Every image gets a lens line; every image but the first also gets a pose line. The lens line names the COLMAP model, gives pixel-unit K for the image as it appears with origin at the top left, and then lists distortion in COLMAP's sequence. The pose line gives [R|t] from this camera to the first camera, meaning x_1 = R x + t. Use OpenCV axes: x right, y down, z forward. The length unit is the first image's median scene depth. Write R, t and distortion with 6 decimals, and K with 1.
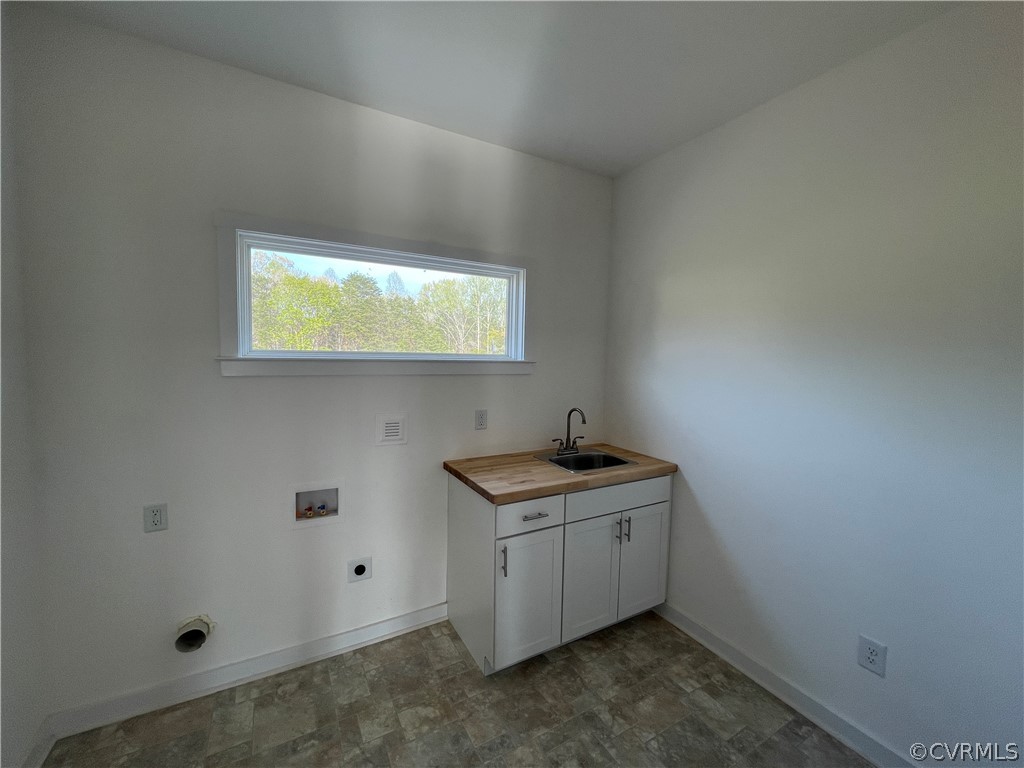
lens RADIAL K [[412.5, 0, 505.7], [0, 412.5, 382.6], [0, 0, 1]] dist [-0.002334, 0.000559]
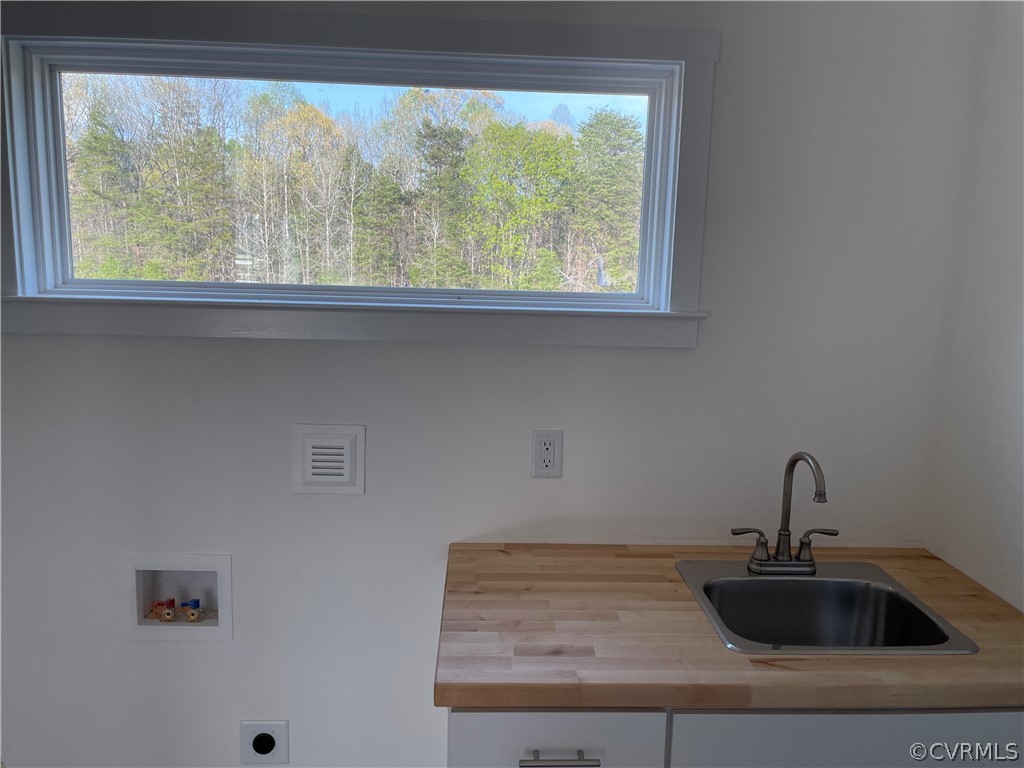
lens RADIAL K [[776.2, 0, 512.4], [0, 776.2, 382.0], [0, 0, 1]] dist [0.037172, -0.027945]
pose [[0.895707, 0.077985, -0.437752, 0.233220], [-0.041047, 0.994798, 0.093234, -0.051419], [0.442745, -0.065542, 0.894249, 0.292406]]
